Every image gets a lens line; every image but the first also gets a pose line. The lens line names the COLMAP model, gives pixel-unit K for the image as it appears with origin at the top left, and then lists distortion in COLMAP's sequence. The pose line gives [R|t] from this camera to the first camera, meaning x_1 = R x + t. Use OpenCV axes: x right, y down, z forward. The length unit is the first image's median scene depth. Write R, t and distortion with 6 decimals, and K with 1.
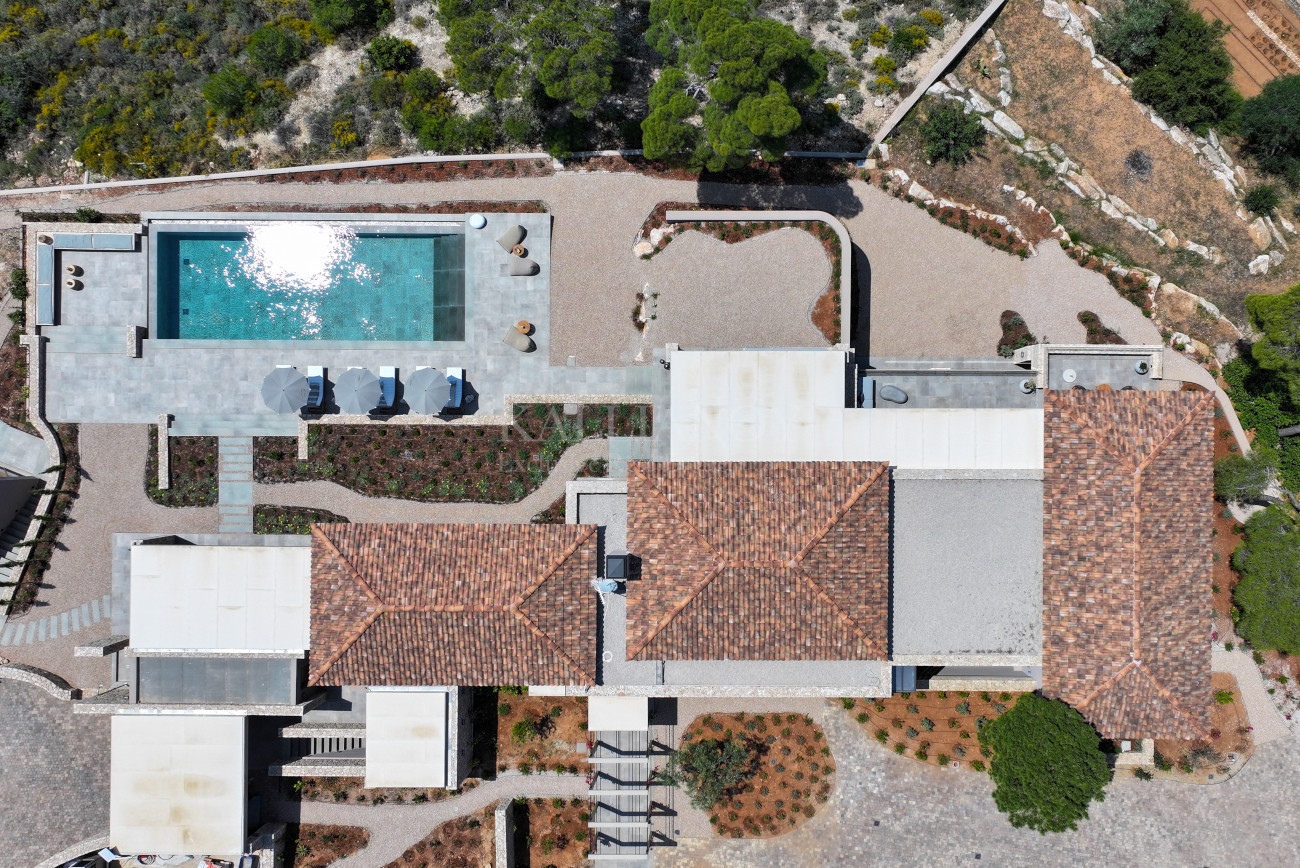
lens RADIAL K [[861.8, 0, 651.4], [0, 861.8, 422.0], [0, 0, 1]] dist [-0.001116, 0.002331]
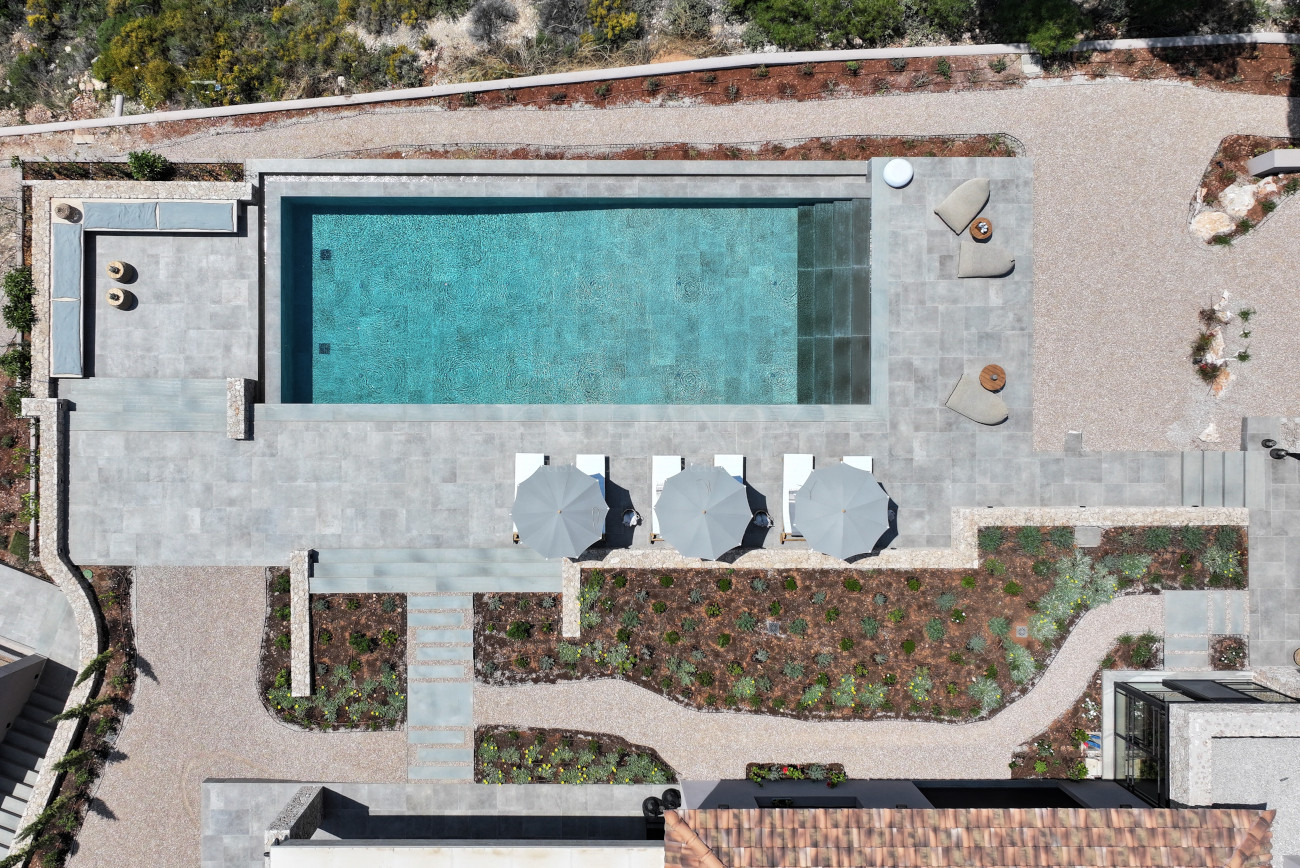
lens RADIAL K [[1002.3, 0, 650.0], [0, 1002.3, 434.0], [0, 0, 1]] dist [0.011297, -0.015353]
pose [[0.999973, -0.004449, -0.005824, -0.348083], [0.004417, 0.999975, -0.005451, -0.073399], [0.005848, 0.005425, 0.999968, 0.396081]]
